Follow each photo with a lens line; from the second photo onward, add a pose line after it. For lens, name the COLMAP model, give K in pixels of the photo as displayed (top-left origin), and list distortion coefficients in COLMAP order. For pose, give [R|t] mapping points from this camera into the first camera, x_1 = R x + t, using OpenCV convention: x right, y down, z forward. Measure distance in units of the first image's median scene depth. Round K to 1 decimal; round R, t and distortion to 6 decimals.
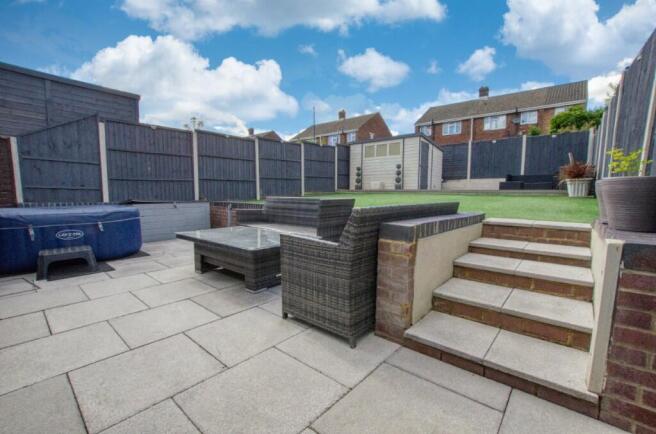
lens RADIAL K [[284.5, 0, 332.3], [0, 284.5, 223.2], [0, 0, 1]] dist [-0.025362, 0.002124]
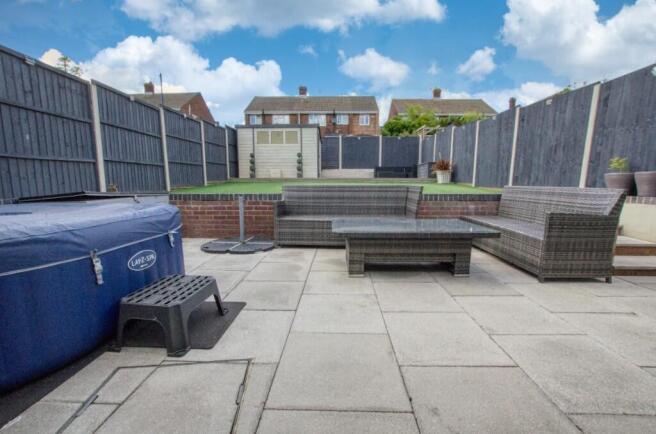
lens RADIAL K [[284.5, 0, 330.0], [0, 284.5, 223.9], [0, 0, 1]] dist [-0.025362, 0.002124]
pose [[0.785140, -0.094954, 0.611995, -0.291424], [0.070969, 0.995461, 0.063402, -0.009973], [-0.615238, -0.006347, 0.788316, 0.113971]]
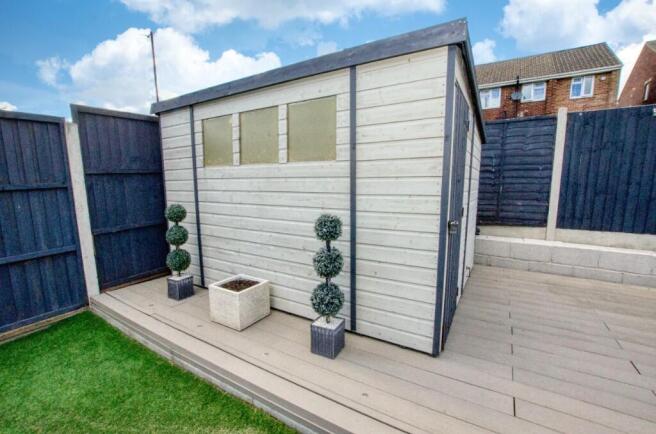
lens RADIAL K [[284.5, 0, 333.0], [0, 284.5, 229.4], [0, 0, 1]] dist [-0.025362, 0.002124]
pose [[0.989468, -0.035885, 0.140237, 0.188612], [0.026879, 0.997484, 0.065594, -0.188813], [-0.142238, -0.061134, 0.987943, 0.733990]]
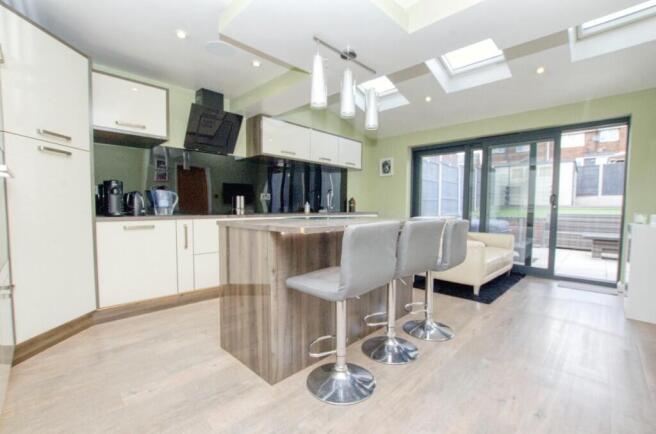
lens RADIAL K [[284.5, 0, 334.9], [0, 284.5, 221.4], [0, 0, 1]] dist [-0.025362, 0.002124]
pose [[0.997620, 0.000755, -0.068950, -0.538675], [-0.004190, 0.998756, -0.049695, 0.010414], [0.068826, 0.049866, 0.996382, -0.211529]]
